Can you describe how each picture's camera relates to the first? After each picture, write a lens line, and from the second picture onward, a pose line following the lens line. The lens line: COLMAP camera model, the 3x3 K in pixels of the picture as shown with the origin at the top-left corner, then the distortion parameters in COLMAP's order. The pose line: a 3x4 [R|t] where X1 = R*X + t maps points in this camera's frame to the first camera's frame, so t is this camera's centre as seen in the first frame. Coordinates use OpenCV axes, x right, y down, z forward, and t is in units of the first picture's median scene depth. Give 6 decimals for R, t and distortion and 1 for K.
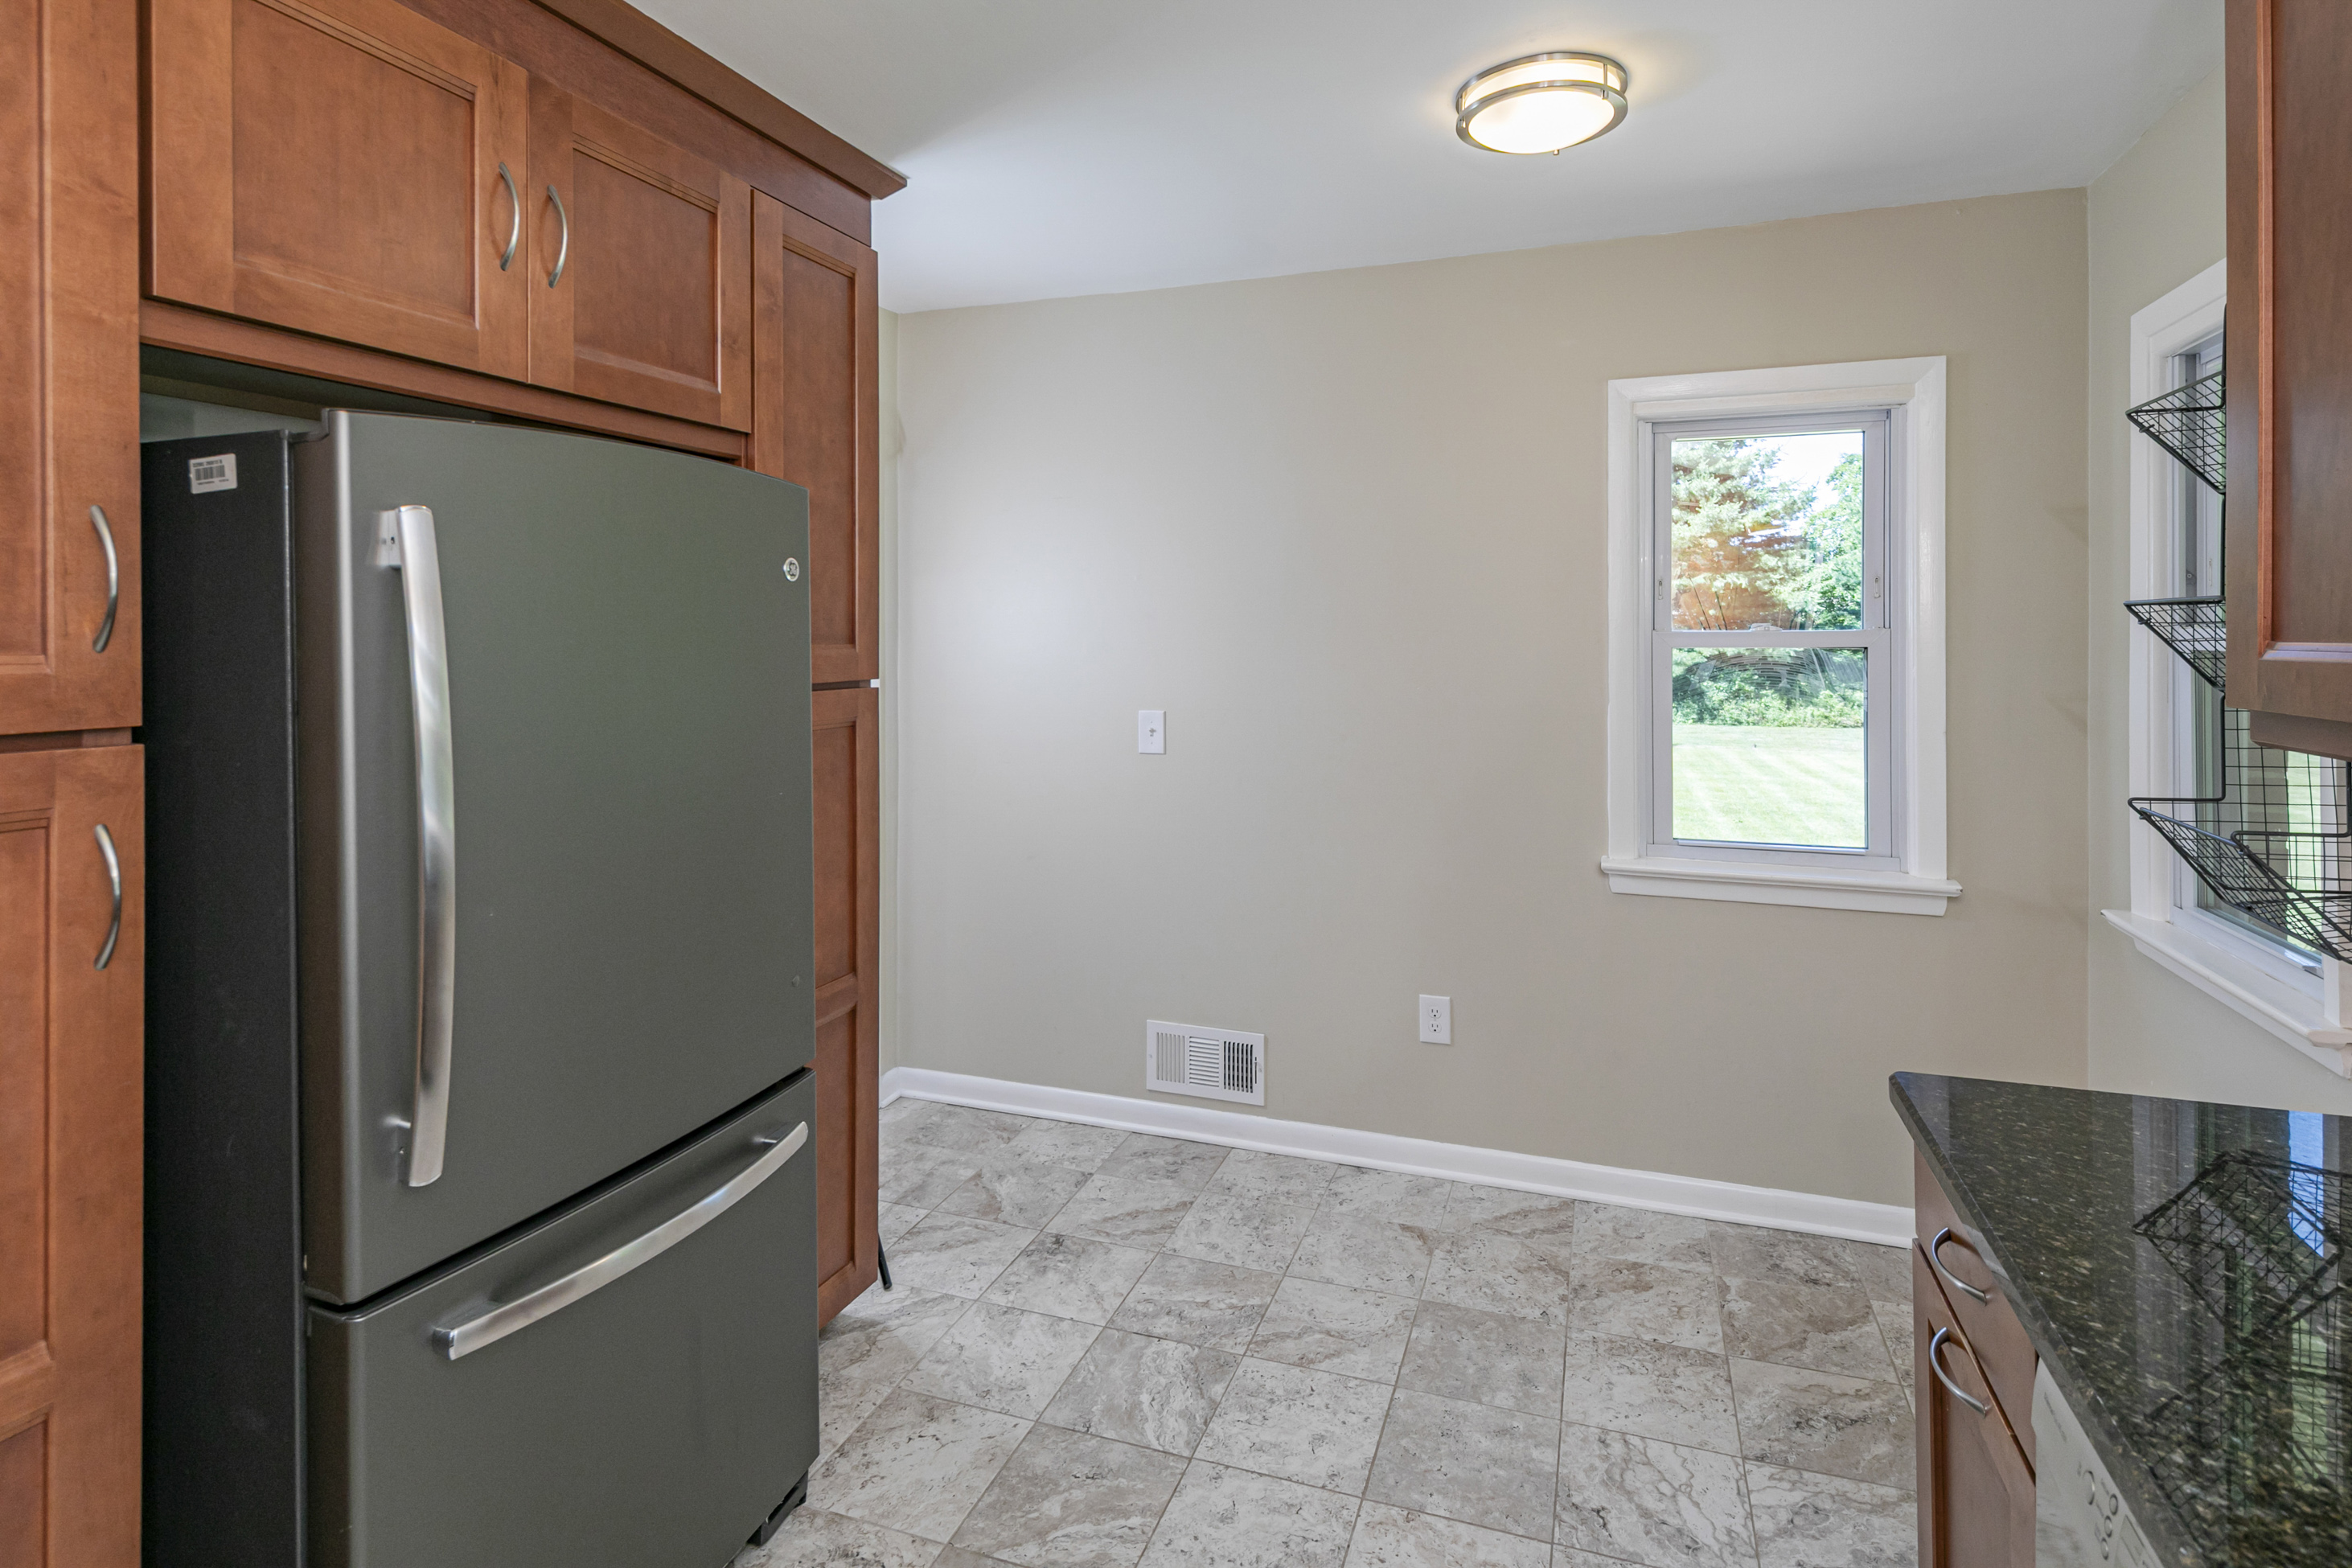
lens RADIAL K [[1150.9, 0, 1202.7], [0, 1150.9, 641.0], [0, 0, 1]] dist [0.011070, -0.006855]
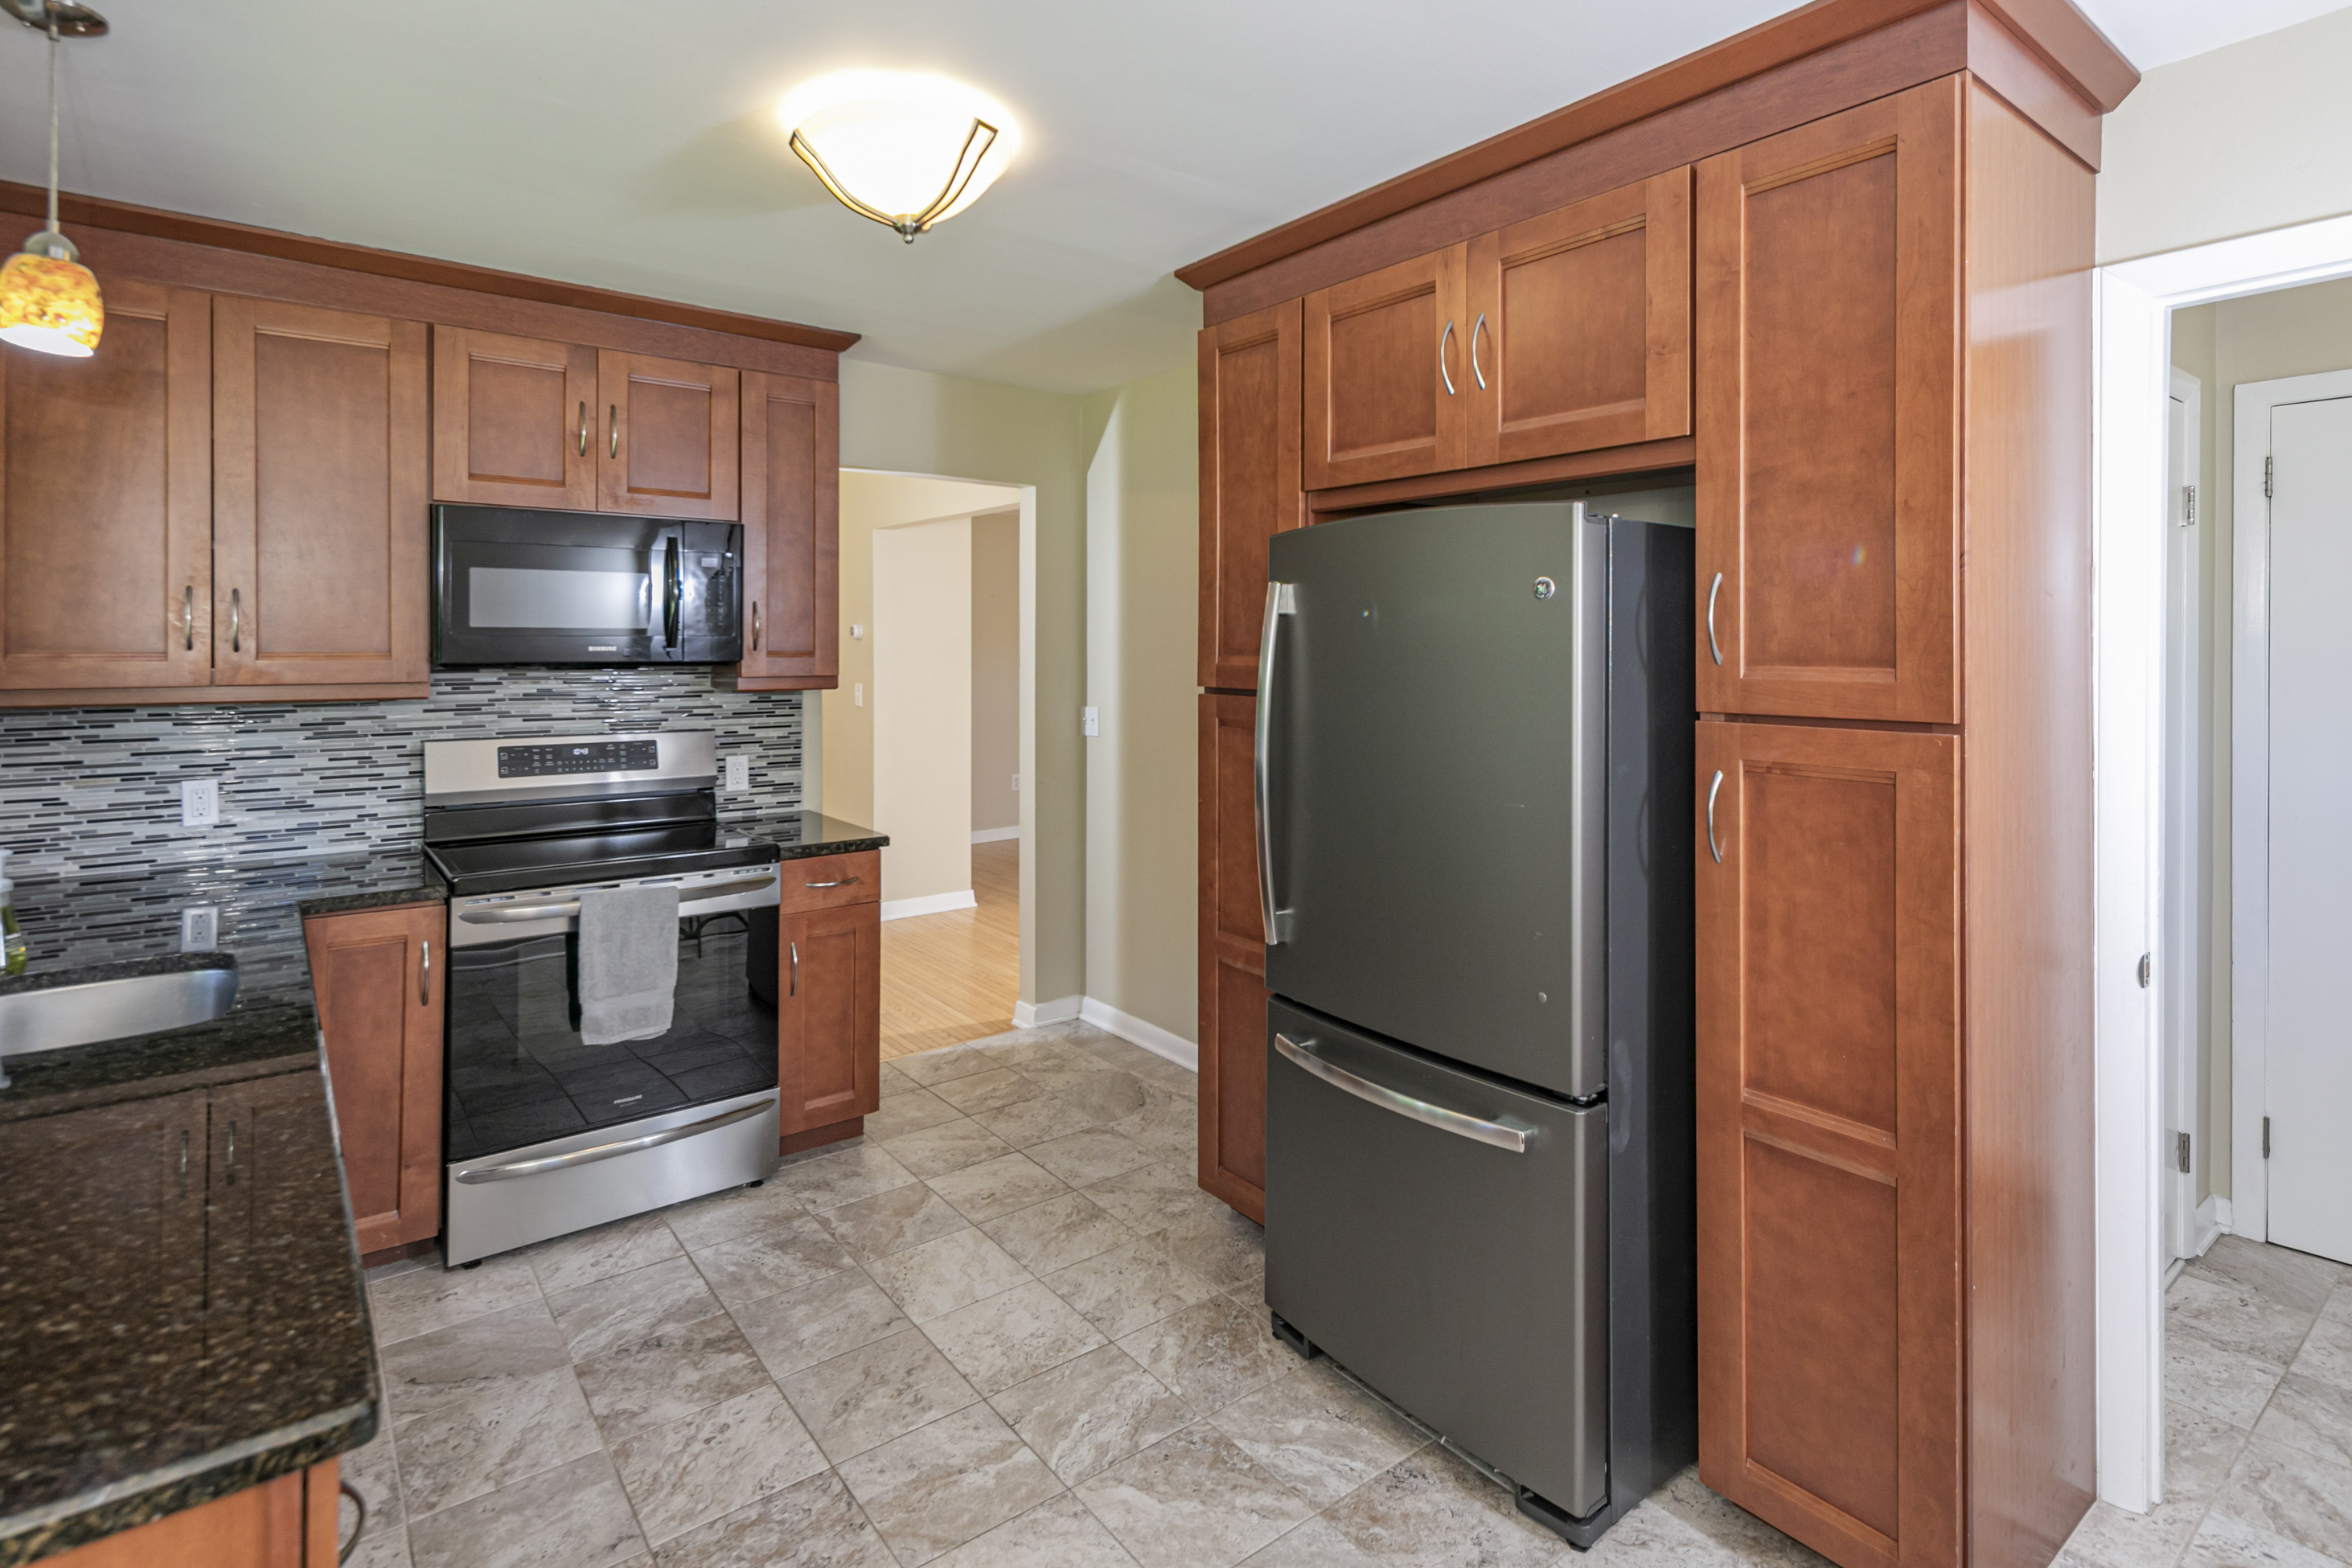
lens RADIAL K [[1150.9, 0, 1167.8], [0, 1150.9, 649.8], [0, 0, 1]] dist [0.011070, -0.006855]
pose [[-0.529903, 0.010008, -0.847999, 0.580141], [-0.001120, 0.999921, 0.012501, -0.016558], [0.848057, 0.007573, -0.529850, 1.066079]]
